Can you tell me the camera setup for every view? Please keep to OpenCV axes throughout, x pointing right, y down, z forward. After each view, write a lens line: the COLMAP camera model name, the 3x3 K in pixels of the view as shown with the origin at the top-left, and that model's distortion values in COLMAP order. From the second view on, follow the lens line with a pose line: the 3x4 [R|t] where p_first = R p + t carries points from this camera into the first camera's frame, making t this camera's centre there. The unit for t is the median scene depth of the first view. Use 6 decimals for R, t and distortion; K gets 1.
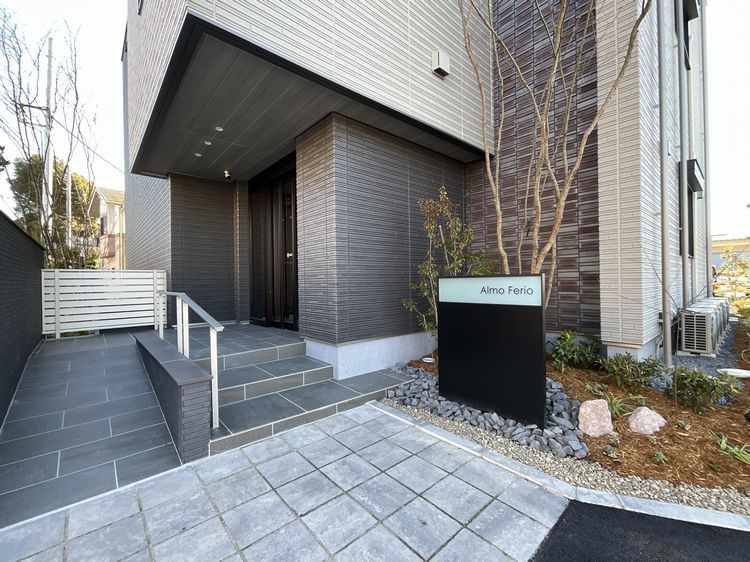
lens RADIAL K [[323.4, 0, 374.7], [0, 323.4, 278.9], [0, 0, 1]] dist [0.000933, 0.000092]
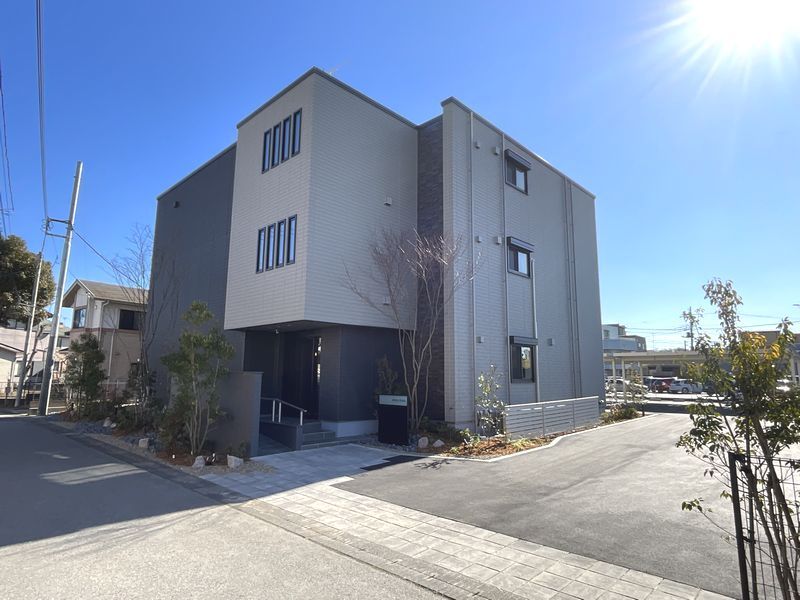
lens RADIAL K [[461.4, 0, 401.3], [0, 461.4, 297.8], [0, 0, 1]] dist [-0.000894, -0.000199]
pose [[0.995478, 0.041655, 0.085372, 0.022108], [-0.027243, 0.986166, -0.163509, -0.149366], [-0.091002, 0.160444, 0.982841, -2.448521]]
